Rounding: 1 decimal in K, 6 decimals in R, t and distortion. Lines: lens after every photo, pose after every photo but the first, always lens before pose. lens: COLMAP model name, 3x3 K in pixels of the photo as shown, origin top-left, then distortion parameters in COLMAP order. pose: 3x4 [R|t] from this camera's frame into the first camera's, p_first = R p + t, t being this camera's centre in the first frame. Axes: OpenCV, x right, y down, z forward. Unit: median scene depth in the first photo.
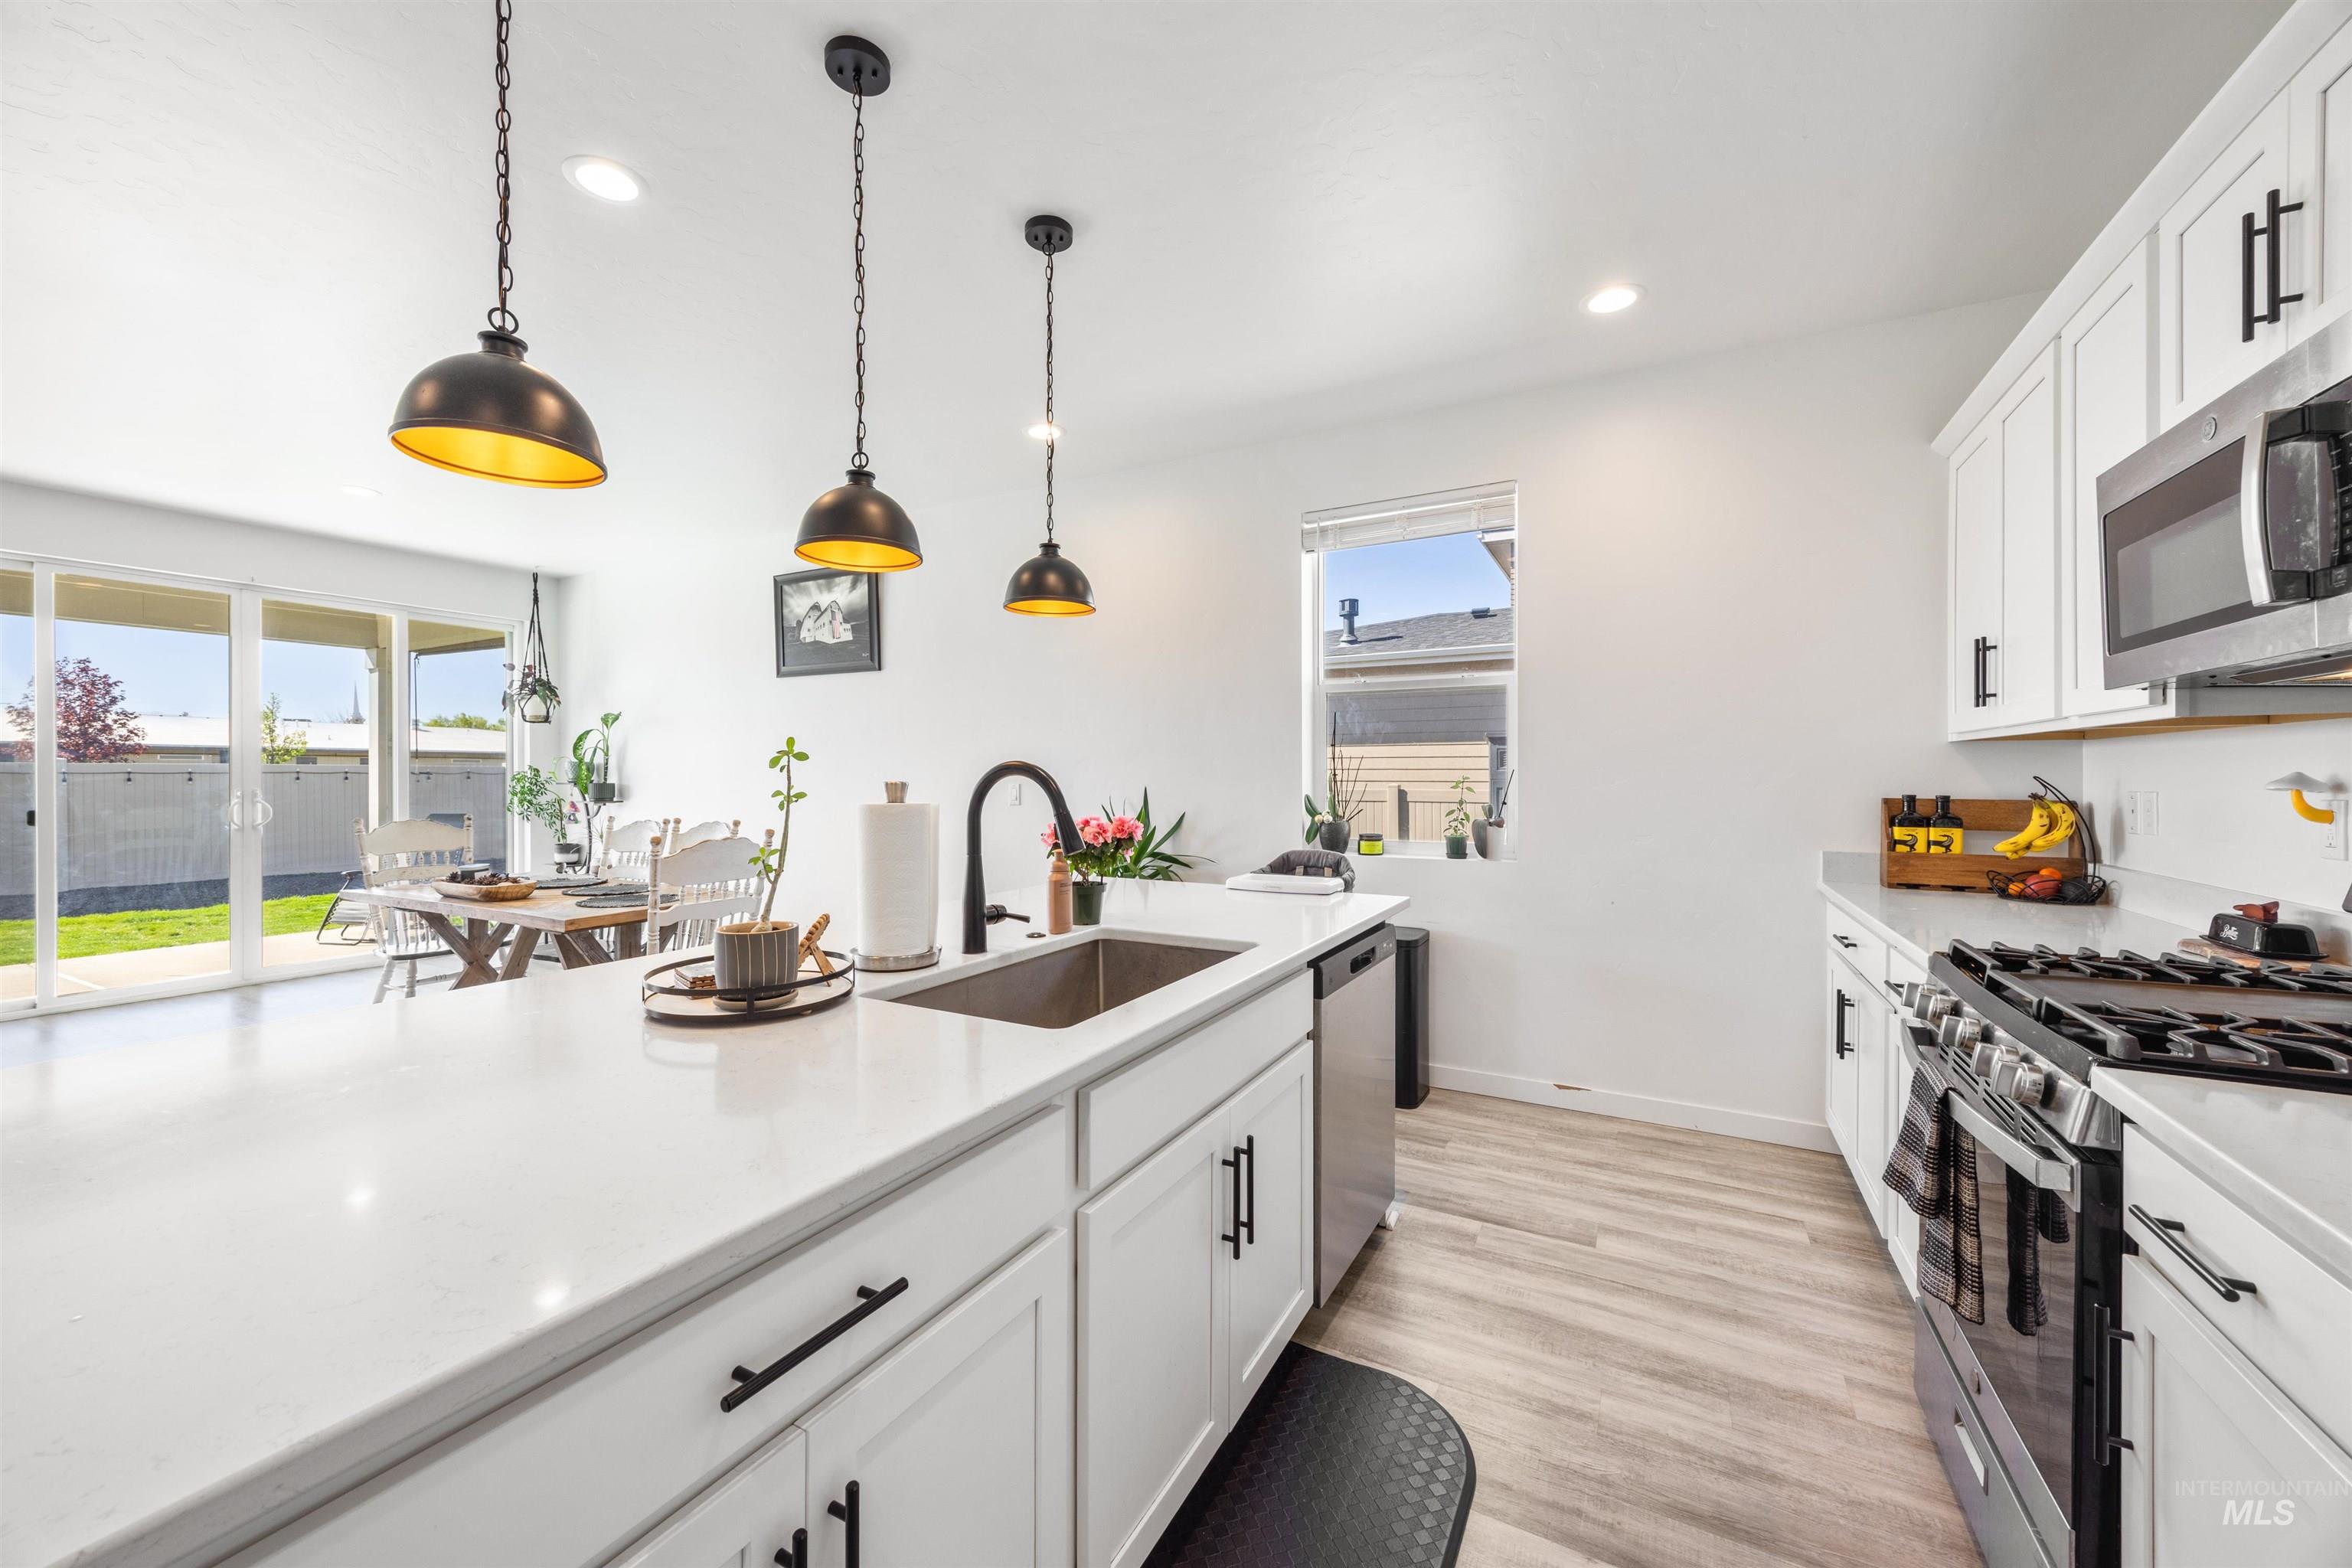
lens RADIAL K [[896.7, 0, 1160.5], [0, 896.7, 775.0], [0, 0, 1]] dist [-0.000566, -0.000041]
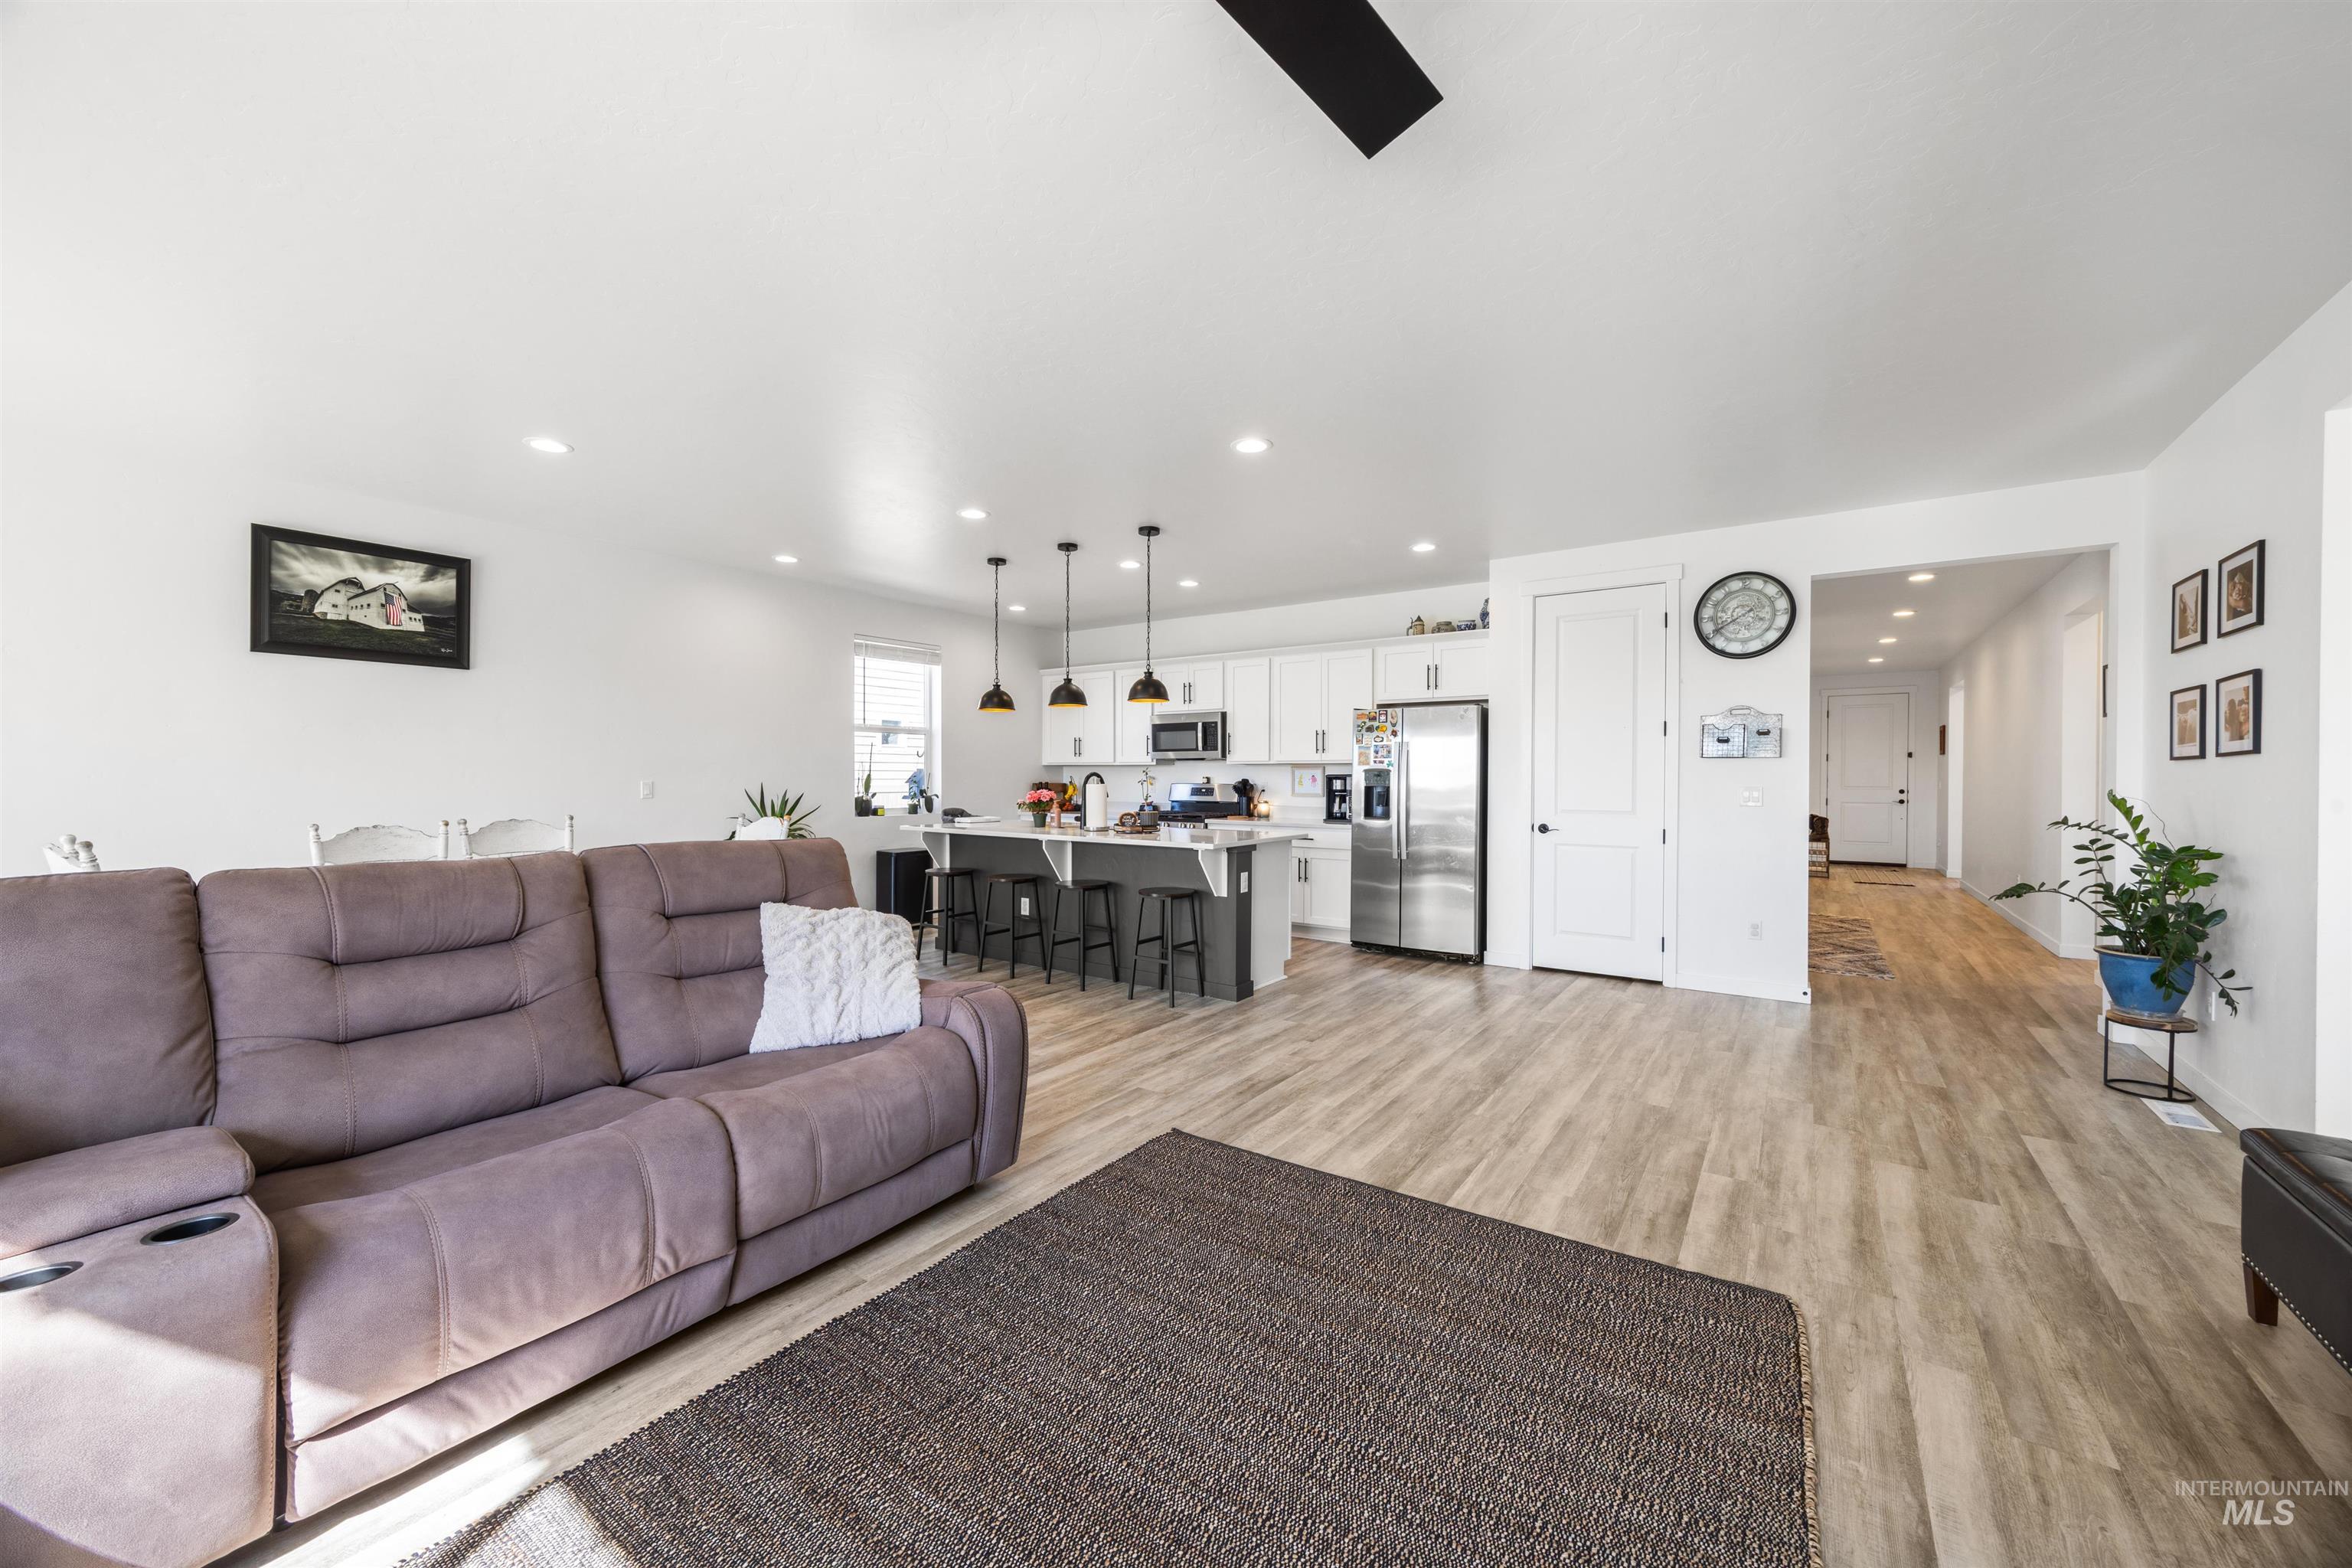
lens RADIAL K [[896.7, 0, 1160.5], [0, 896.7, 775.0], [0, 0, 1]] dist [-0.000566, -0.000041]
pose [[0.122999, 0.000704, 0.992407, -1.136004], [-0.001688, 0.999998, -0.000500, -0.000769], [-0.992405, -0.001614, 0.123000, 0.109799]]
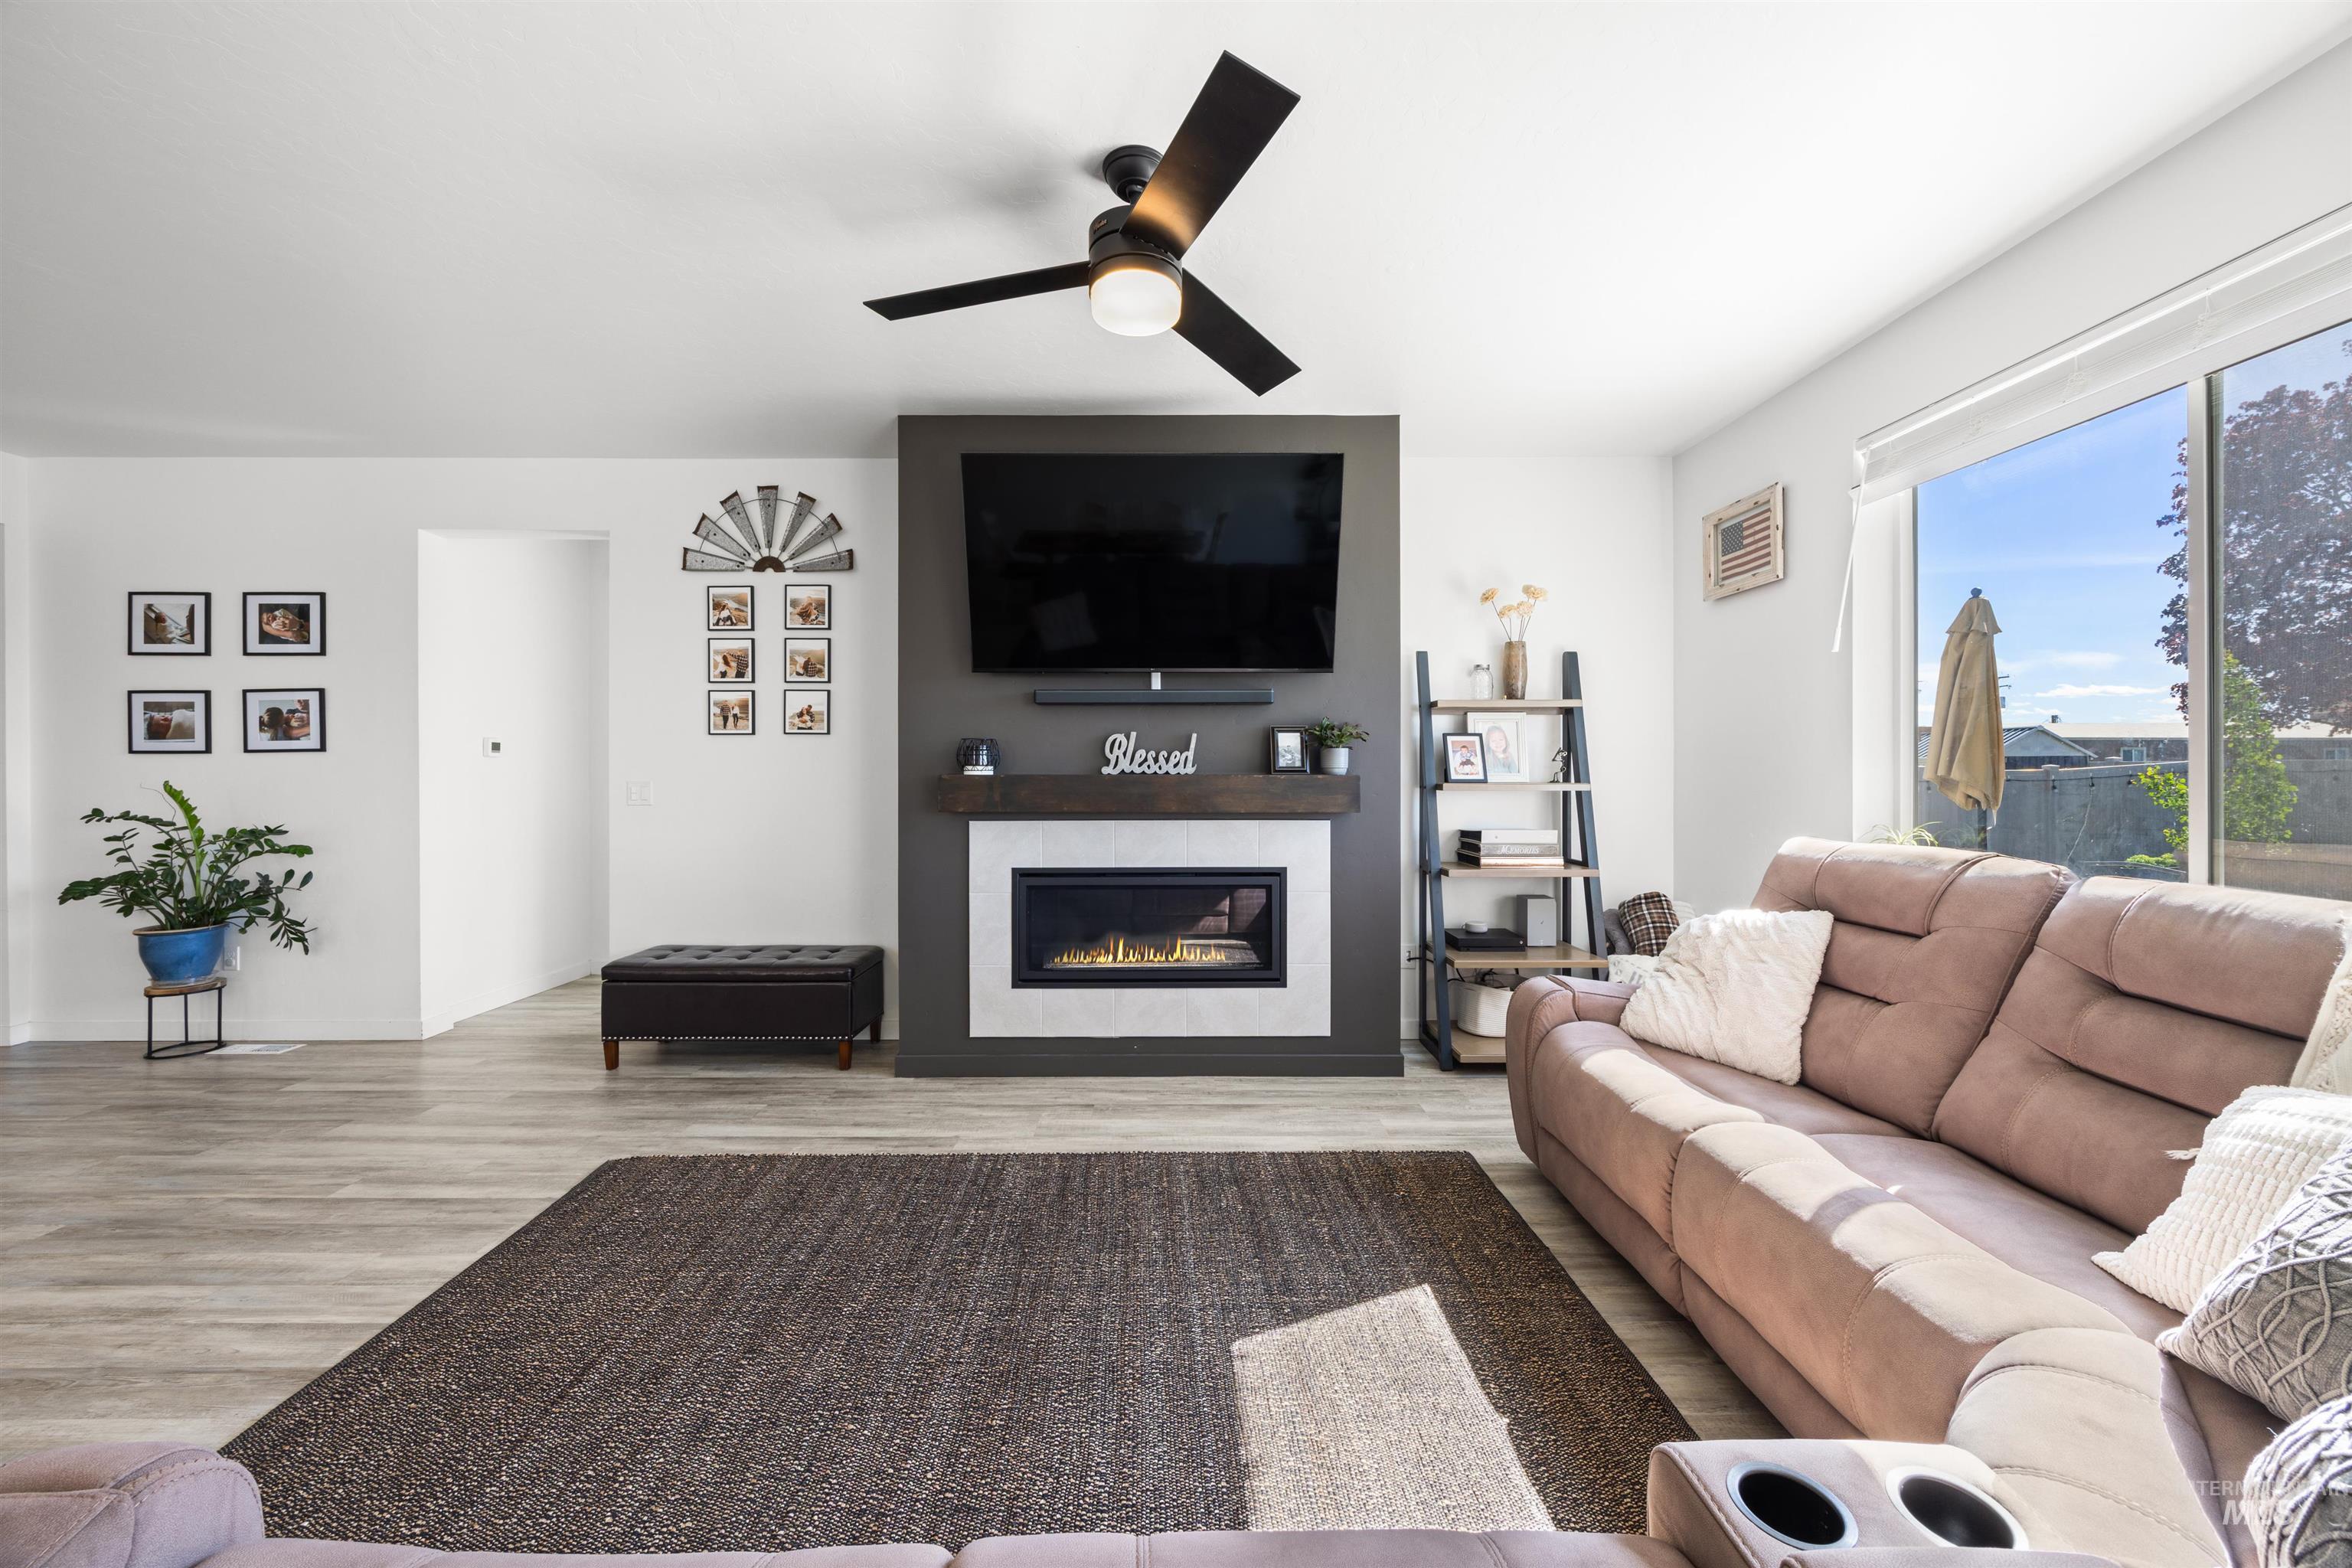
lens RADIAL K [[896.7, 0, 1160.5], [0, 896.7, 775.0], [0, 0, 1]] dist [-0.000566, -0.000041]
pose [[-0.873456, 0.001360, -0.486902, -0.737066], [-0.001034, 0.999989, 0.004648, -0.000128], [0.486903, 0.004563, -0.873444, 0.497705]]
